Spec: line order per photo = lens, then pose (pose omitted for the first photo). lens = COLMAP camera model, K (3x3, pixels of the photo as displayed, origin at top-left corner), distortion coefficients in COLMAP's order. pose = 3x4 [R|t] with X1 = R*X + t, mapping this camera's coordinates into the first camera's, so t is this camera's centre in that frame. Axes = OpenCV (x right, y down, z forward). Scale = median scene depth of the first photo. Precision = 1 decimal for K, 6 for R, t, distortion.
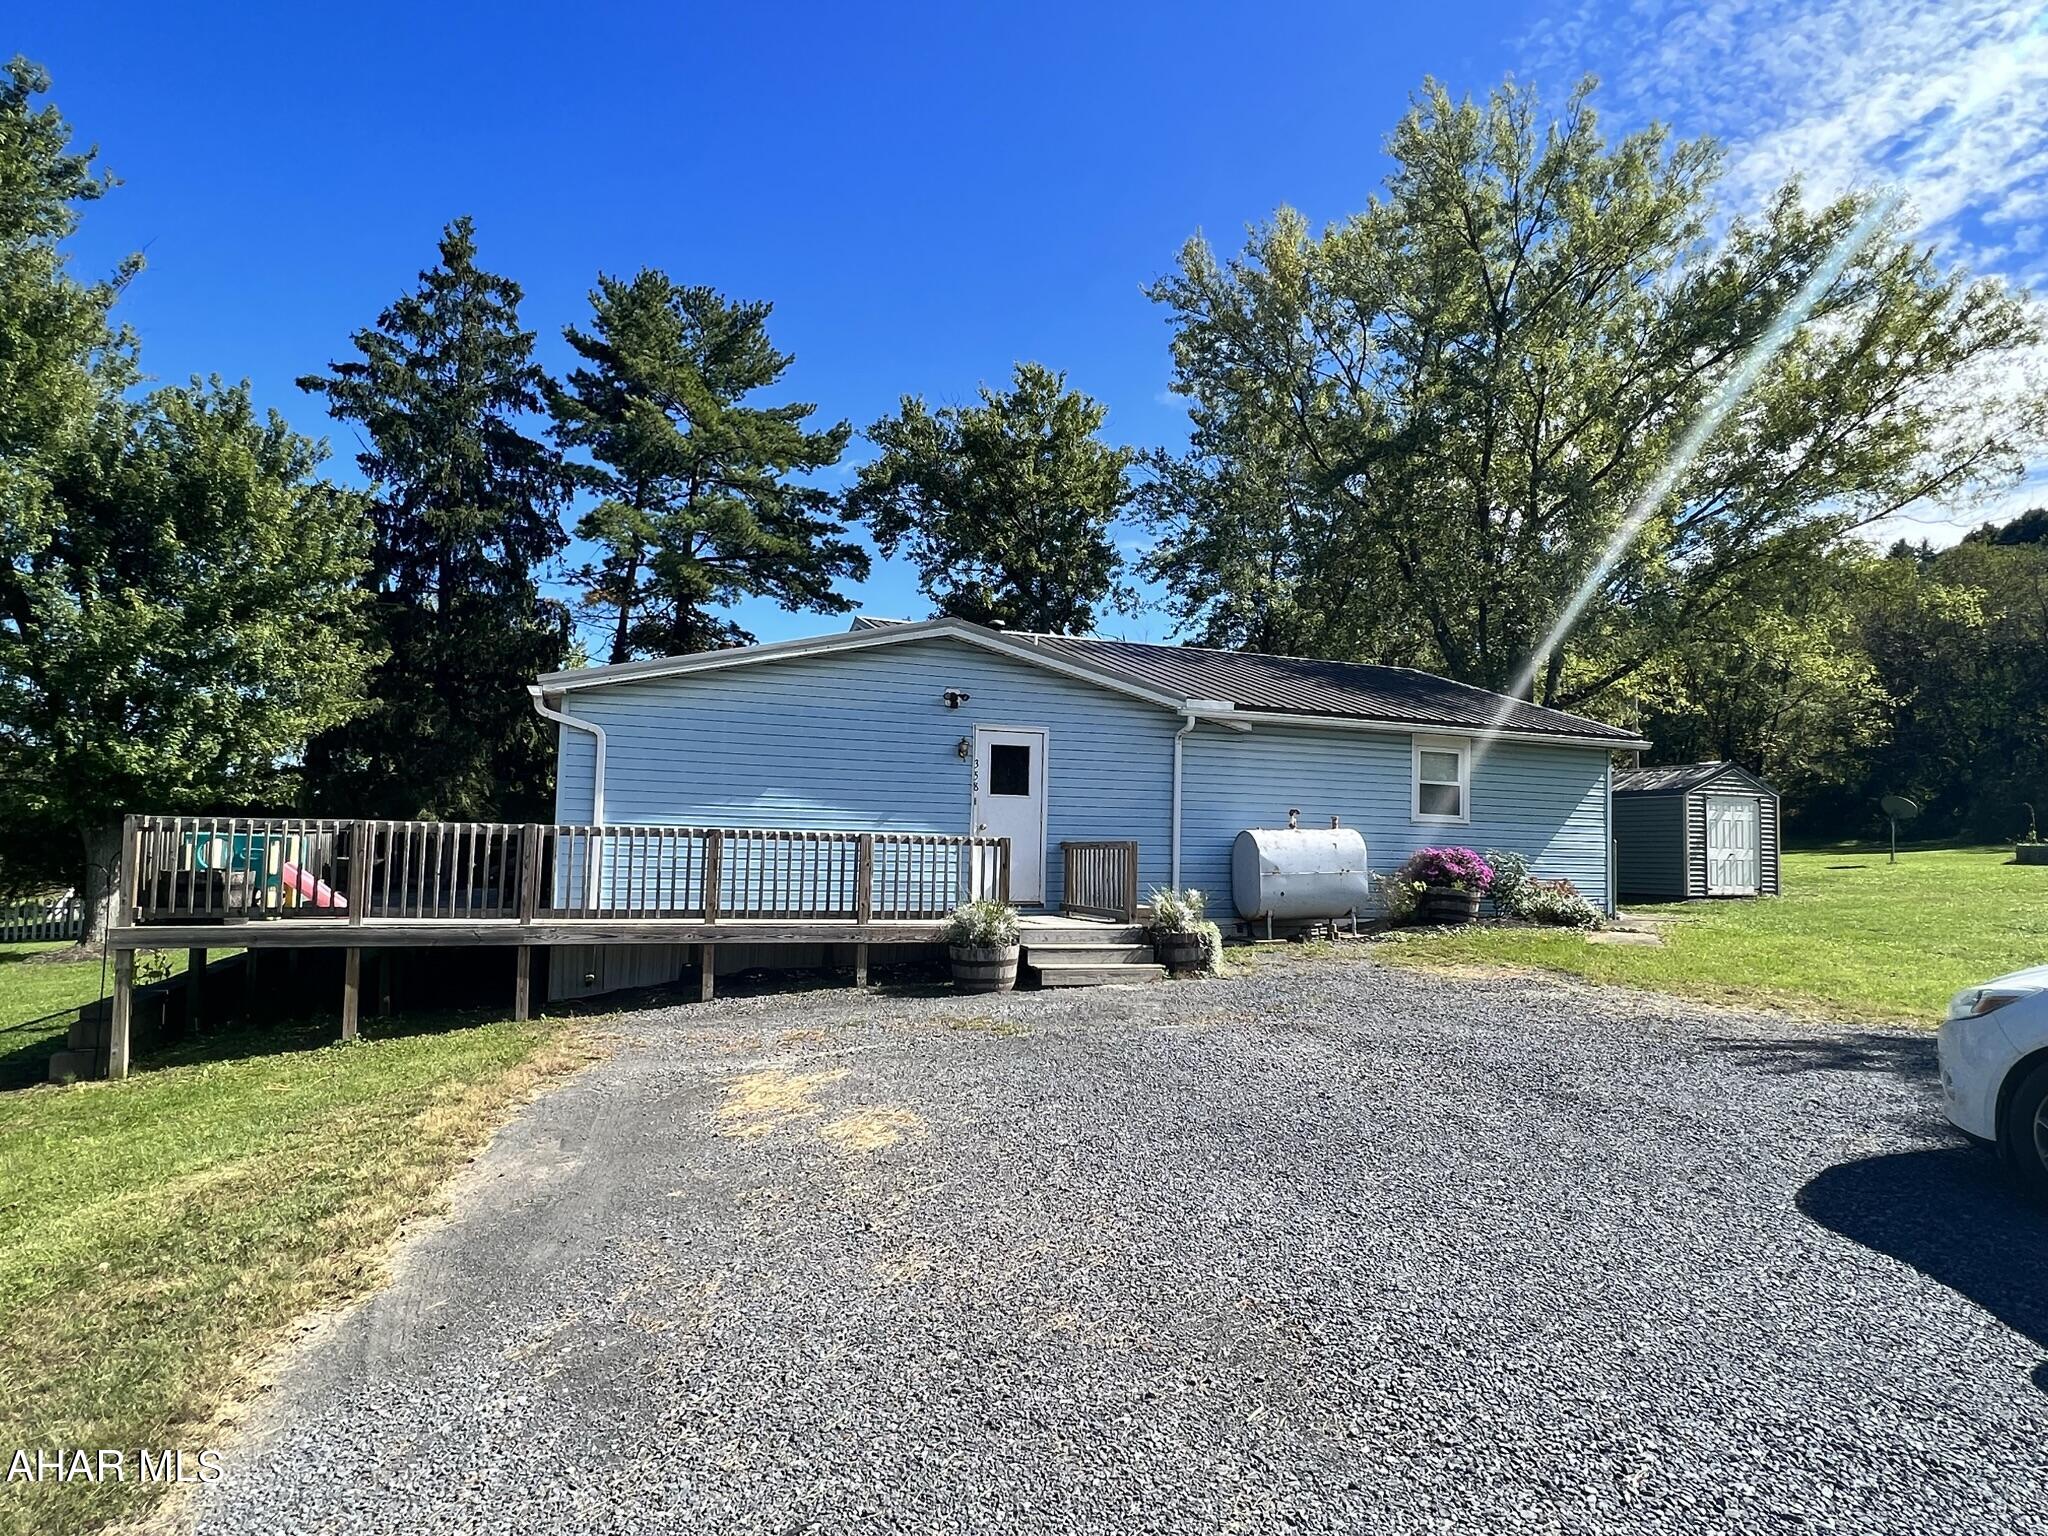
lens RADIAL K [[1156.9, 0, 1024.0], [0, 1156.9, 768.0], [0, 0, 1]] dist [0.005066, 0.001012]
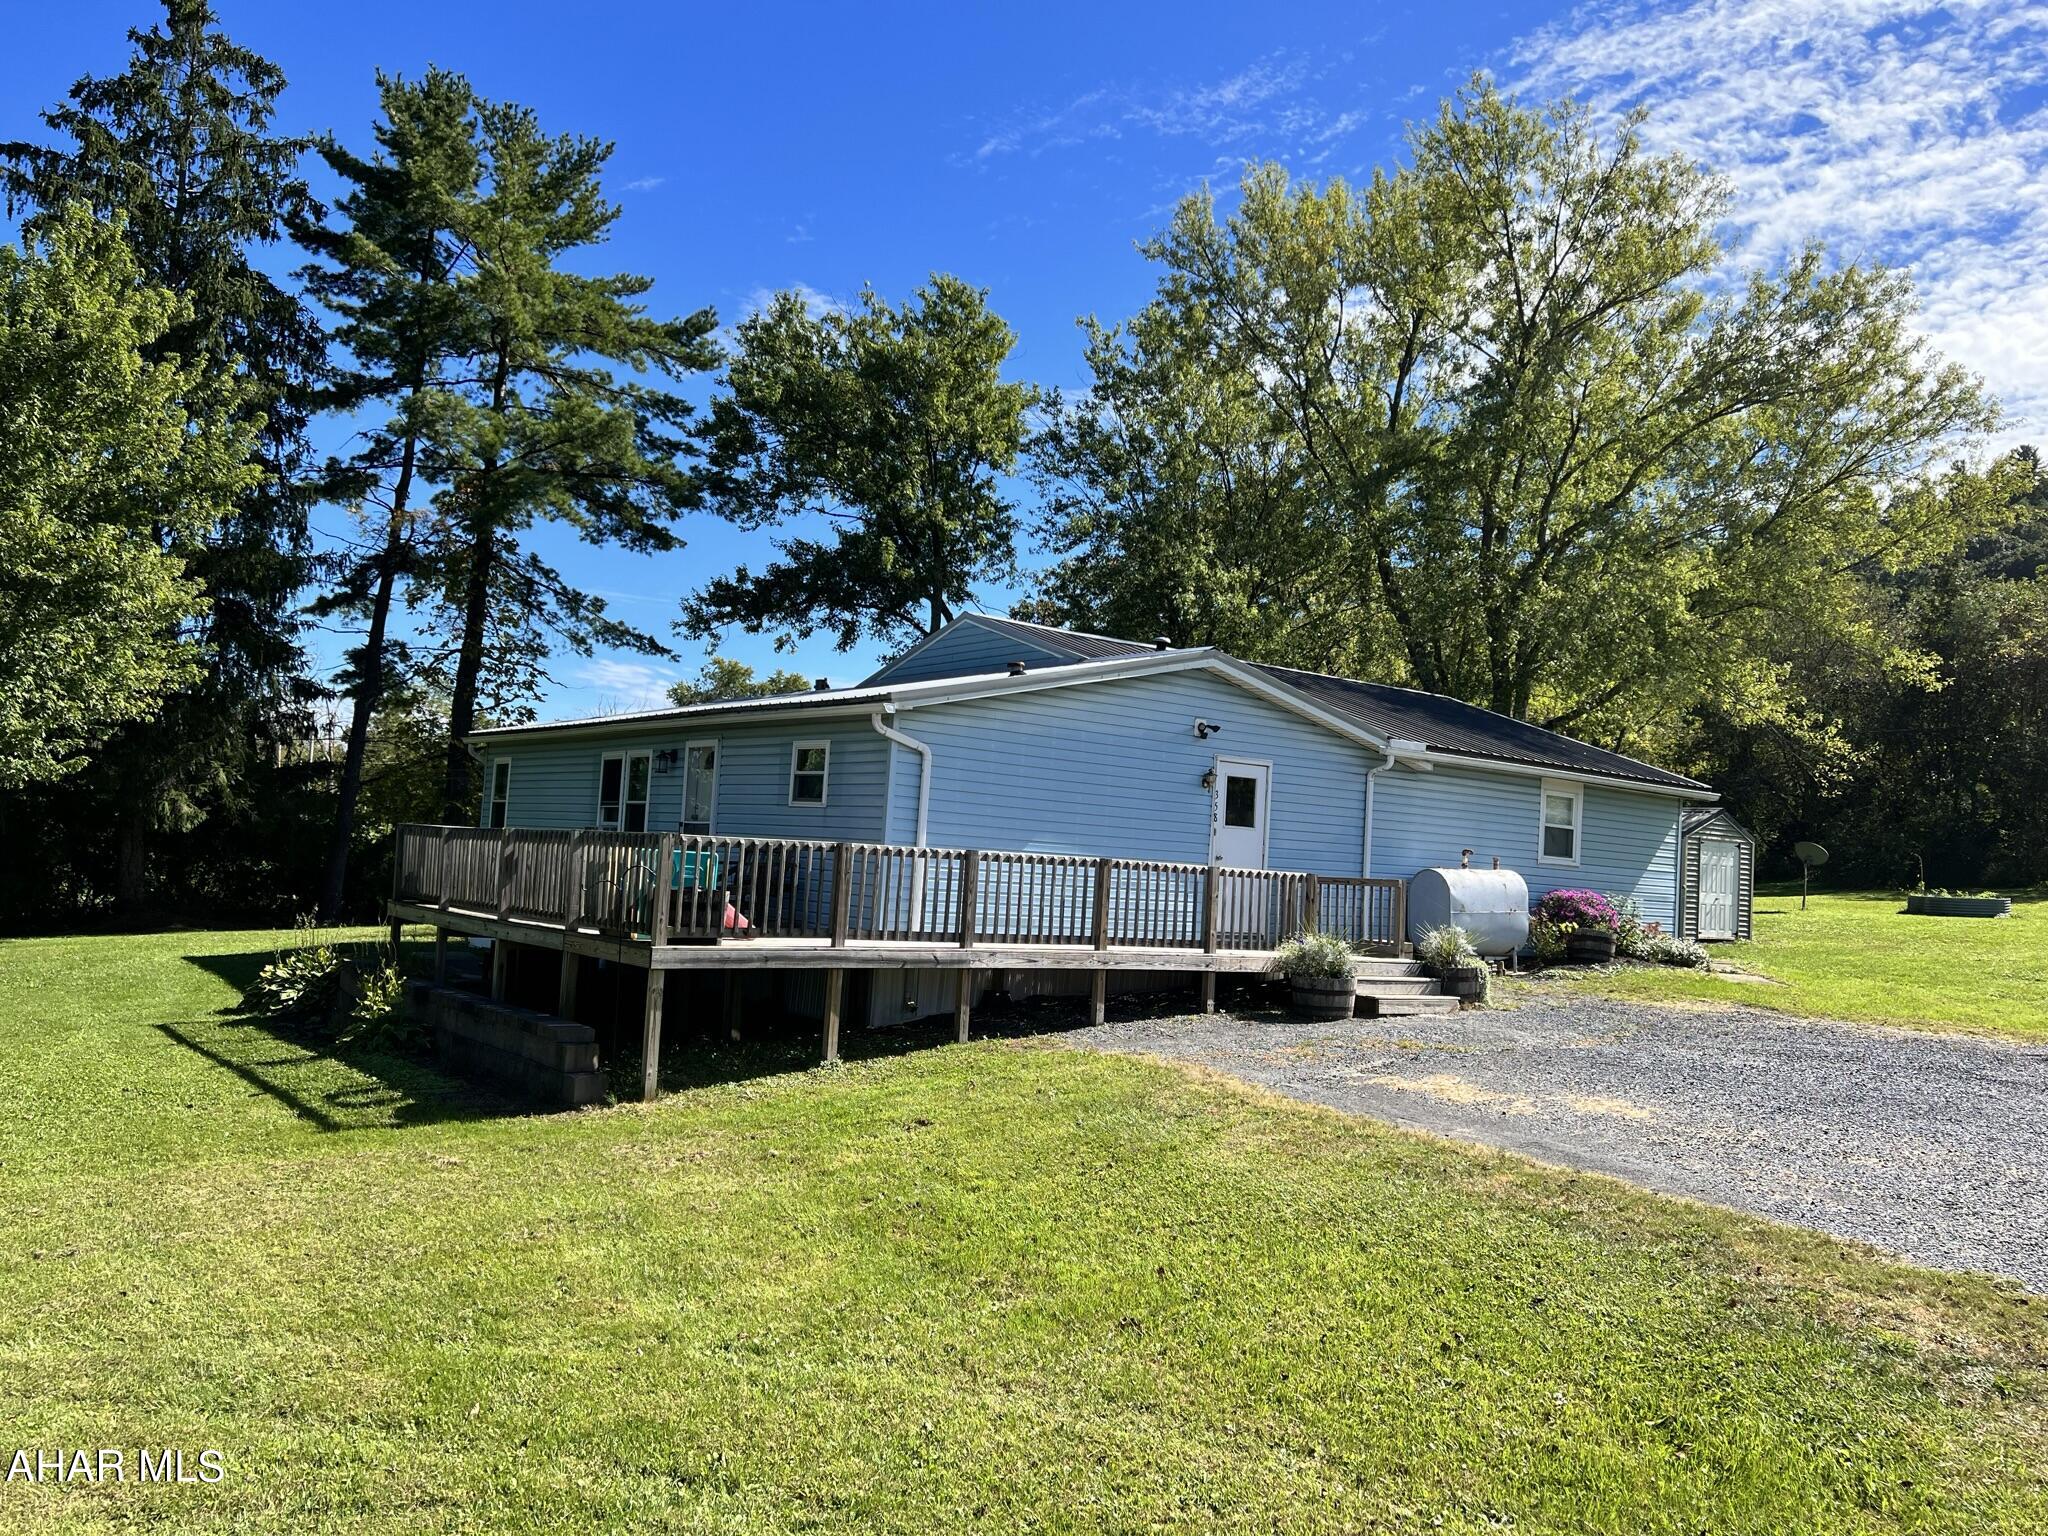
lens RADIAL K [[1548.9, 0, 1024.0], [0, 1548.9, 768.0], [0, 0, 1]] dist [0.124468, -0.161157]
pose [[0.959554, 0.051621, 0.276751, -0.533602], [-0.056625, 0.998344, 0.010116, -0.028543], [-0.275771, -0.025378, 0.960888, -0.231163]]
